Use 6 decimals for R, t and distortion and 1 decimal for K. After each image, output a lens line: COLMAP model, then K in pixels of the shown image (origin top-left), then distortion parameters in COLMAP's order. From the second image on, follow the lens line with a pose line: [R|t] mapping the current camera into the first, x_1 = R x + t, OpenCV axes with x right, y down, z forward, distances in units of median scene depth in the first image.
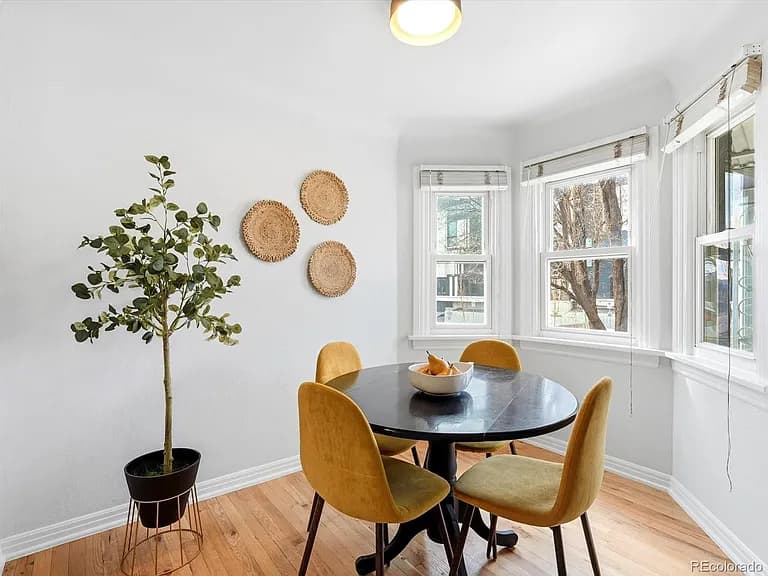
lens RADIAL K [[393.1, 0, 384.0], [0, 393.1, 288.0], [0, 0, 1]] dist [-0.002301, -0.000060]
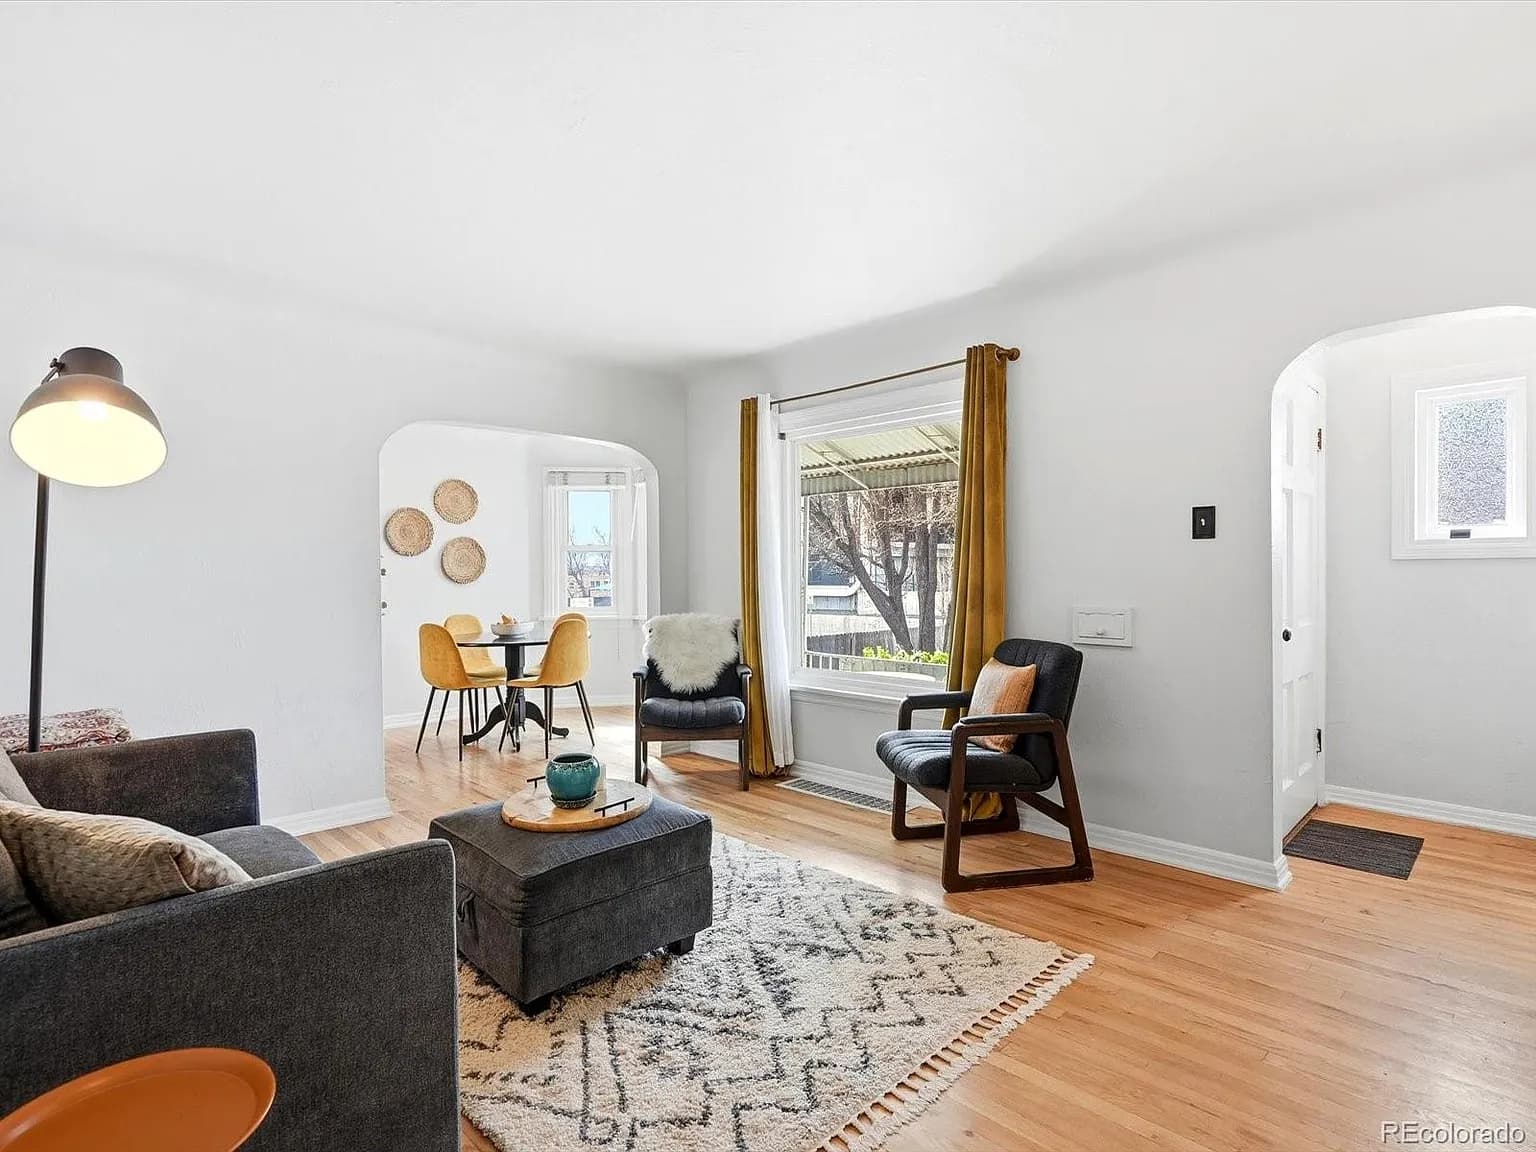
lens RADIAL K [[786.3, 0, 768.0], [0, 786.3, 576.0], [0, 0, 1]] dist [-0.002301, -0.000060]
pose [[0.991643, -0.009259, 0.128676, 0.479004], [0.008145, 0.999925, 0.009180, -0.014590], [-0.128751, -0.008055, 0.991644, -1.495508]]
